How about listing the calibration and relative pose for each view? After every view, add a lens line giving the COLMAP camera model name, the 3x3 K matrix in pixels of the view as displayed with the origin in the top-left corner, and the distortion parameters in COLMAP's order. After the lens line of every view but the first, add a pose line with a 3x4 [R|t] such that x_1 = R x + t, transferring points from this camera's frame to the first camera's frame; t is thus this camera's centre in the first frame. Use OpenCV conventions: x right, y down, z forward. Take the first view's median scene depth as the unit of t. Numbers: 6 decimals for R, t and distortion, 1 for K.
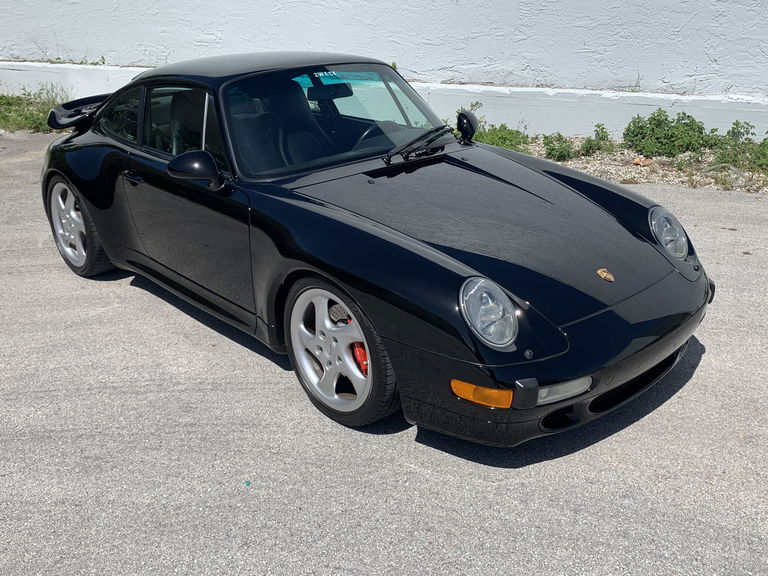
lens RADIAL K [[774.3, 0, 387.2], [0, 774.3, 287.9], [0, 0, 1]] dist [0.018176, 0.000000]
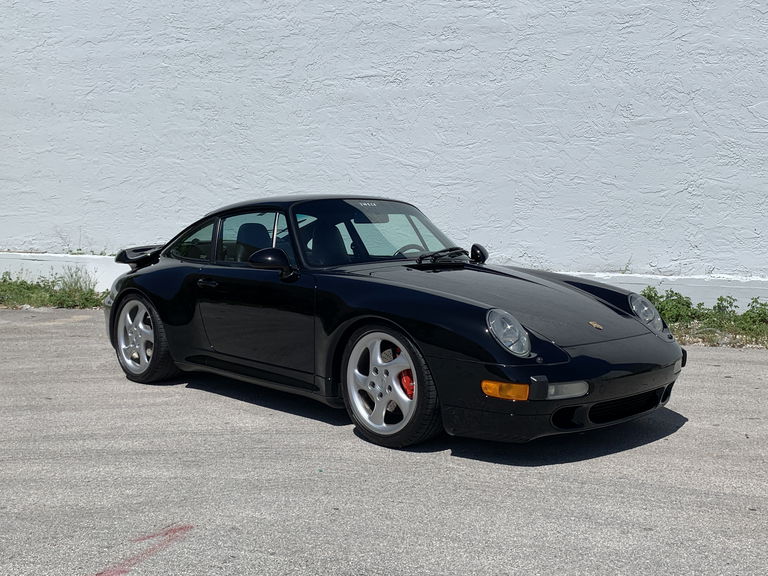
lens RADIAL K [[854.1, 0, 382.2], [0, 854.1, 288.2], [0, 0, 1]] dist [0.040724, 0.000000]
pose [[0.999883, 0.011752, 0.009816, -0.068906], [-0.008361, 0.956082, -0.292980, 0.266207], [-0.012828, 0.292864, 0.956068, -0.291764]]
